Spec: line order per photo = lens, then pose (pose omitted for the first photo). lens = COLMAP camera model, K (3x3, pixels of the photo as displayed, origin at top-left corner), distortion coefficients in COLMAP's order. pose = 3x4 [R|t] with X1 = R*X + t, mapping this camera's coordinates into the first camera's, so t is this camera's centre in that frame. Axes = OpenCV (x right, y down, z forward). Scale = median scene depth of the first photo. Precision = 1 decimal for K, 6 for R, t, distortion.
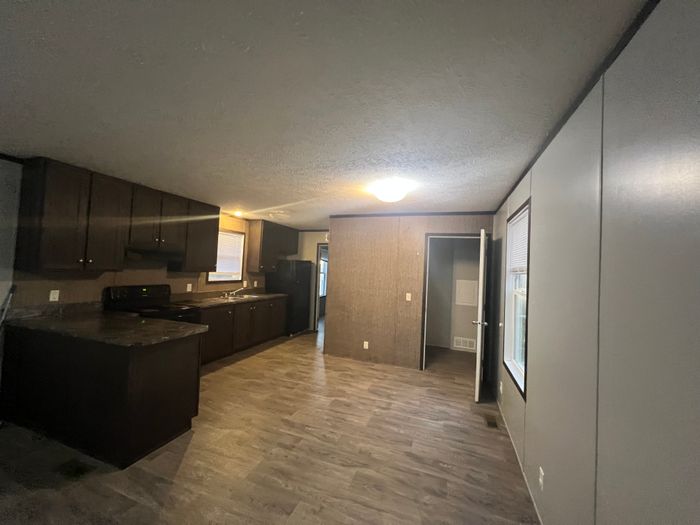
lens RADIAL K [[278.7, 0, 346.8], [0, 278.7, 258.0], [0, 0, 1]] dist [-0.000255, 0.000453]
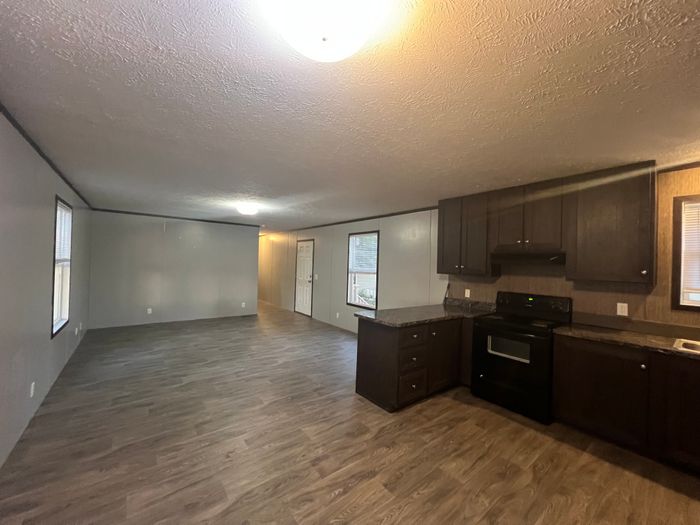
lens RADIAL K [[278.7, 0, 353.6], [0, 278.7, 261.4], [0, 0, 1]] dist [-0.000255, 0.000453]
pose [[-0.526308, -0.066911, -0.847657, 0.262101], [-0.018043, 0.997553, -0.067541, 0.050913], [0.850103, -0.020253, -0.526228, 0.790542]]
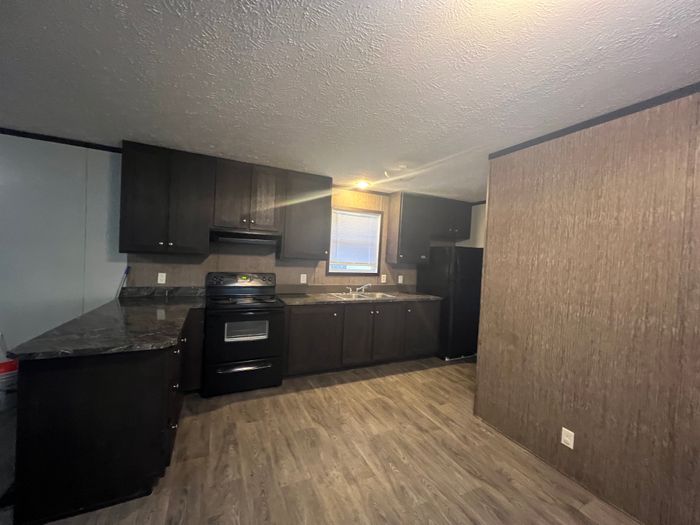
lens RADIAL K [[278.7, 0, 349.0], [0, 278.7, 256.7], [0, 0, 1]] dist [-0.000255, 0.000453]
pose [[0.721187, 0.003617, -0.692731, 0.121066], [0.005849, 0.999919, 0.011311, 0.028927], [0.692716, -0.012209, 0.721107, 0.463570]]
